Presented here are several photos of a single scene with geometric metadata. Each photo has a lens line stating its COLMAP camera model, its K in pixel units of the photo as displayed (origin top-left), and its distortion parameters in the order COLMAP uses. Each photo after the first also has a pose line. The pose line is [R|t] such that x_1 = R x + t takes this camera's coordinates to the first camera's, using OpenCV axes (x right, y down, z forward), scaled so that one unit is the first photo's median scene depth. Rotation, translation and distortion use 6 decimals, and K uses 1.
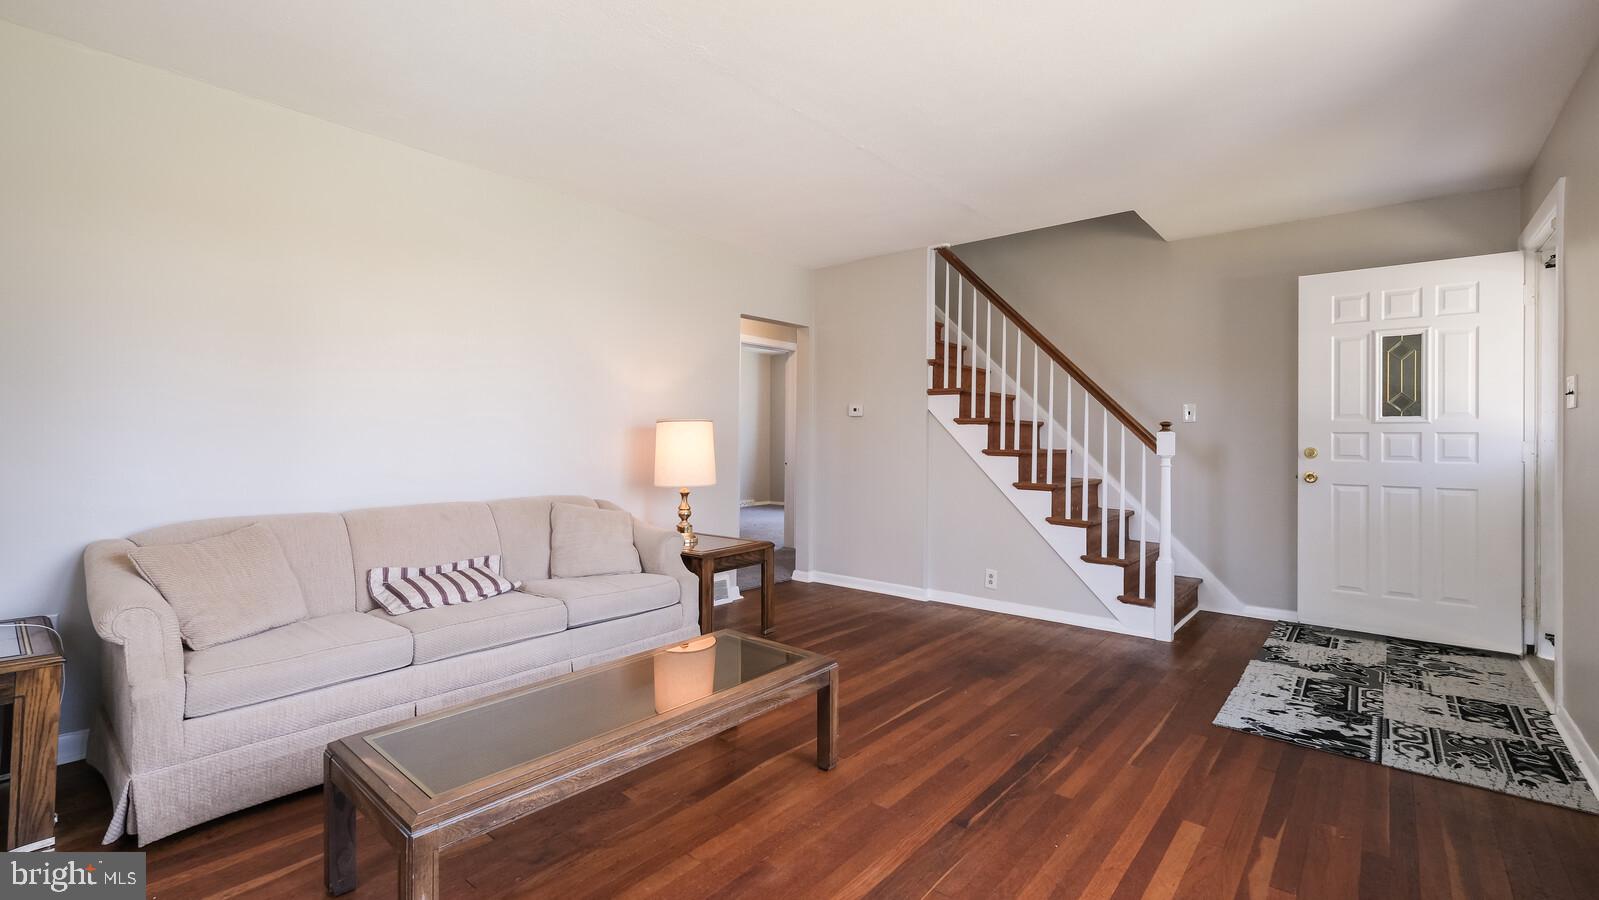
lens RADIAL K [[707.0, 0, 801.5], [0, 707.0, 438.8], [0, 0, 1]] dist [0.005486, -0.000502]
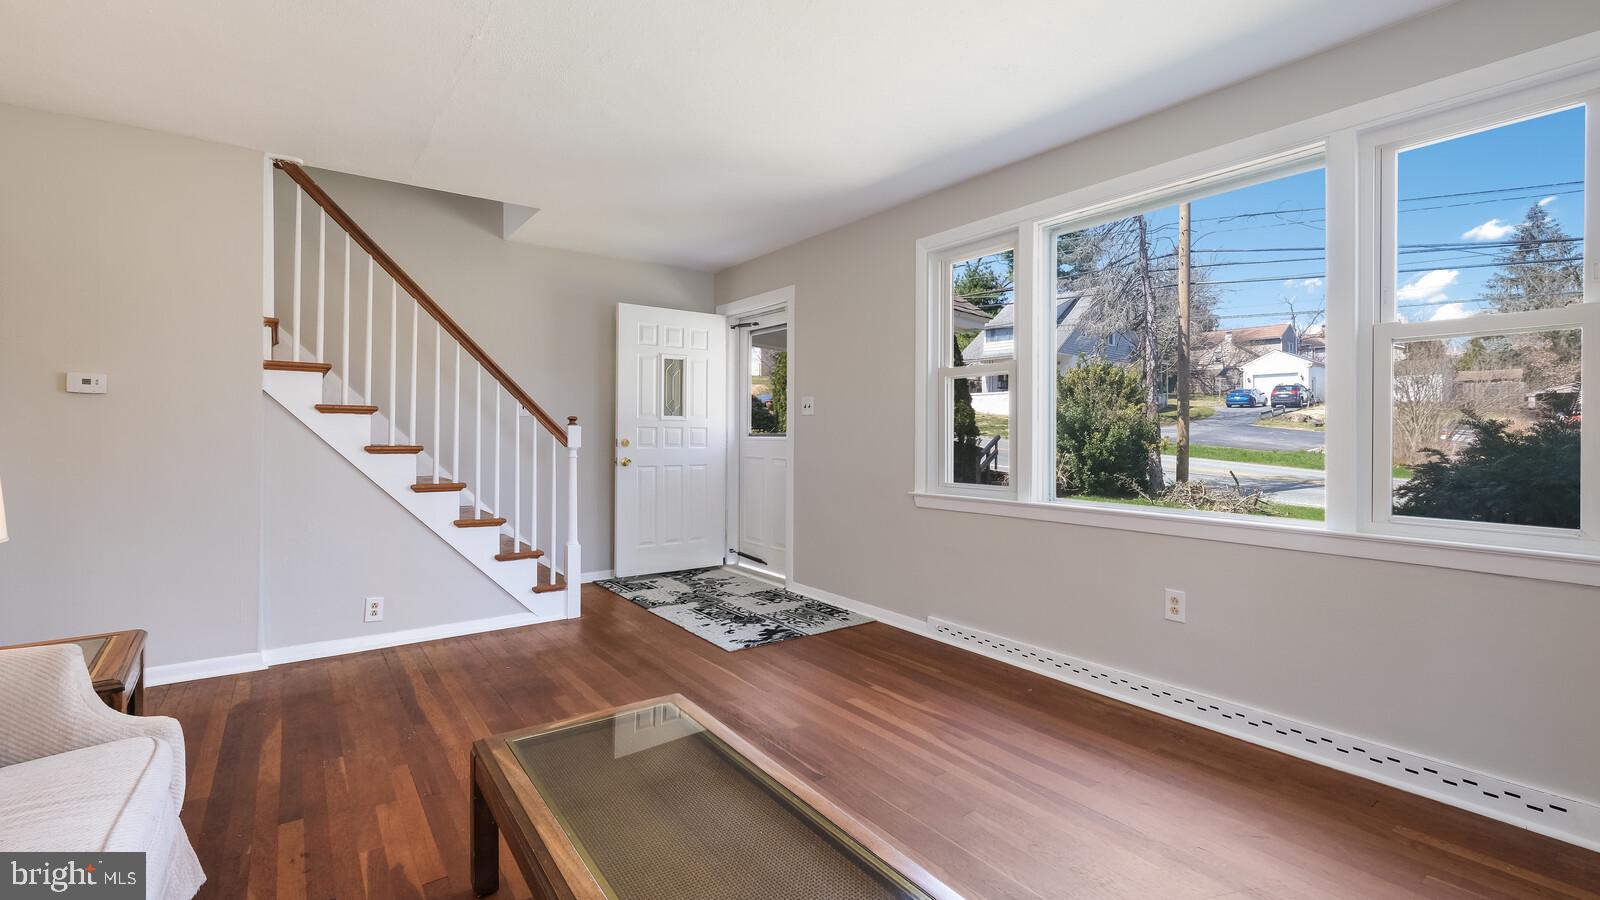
lens RADIAL K [[707.4, 0, 801.7], [0, 707.4, 442.6], [0, 0, 1]] dist [0.005486, -0.000502]
pose [[0.223571, -0.018307, 0.974516, -0.467554], [-0.000656, 0.999821, 0.018932, -0.005068], [-0.974687, -0.004872, 0.223519, 0.416849]]
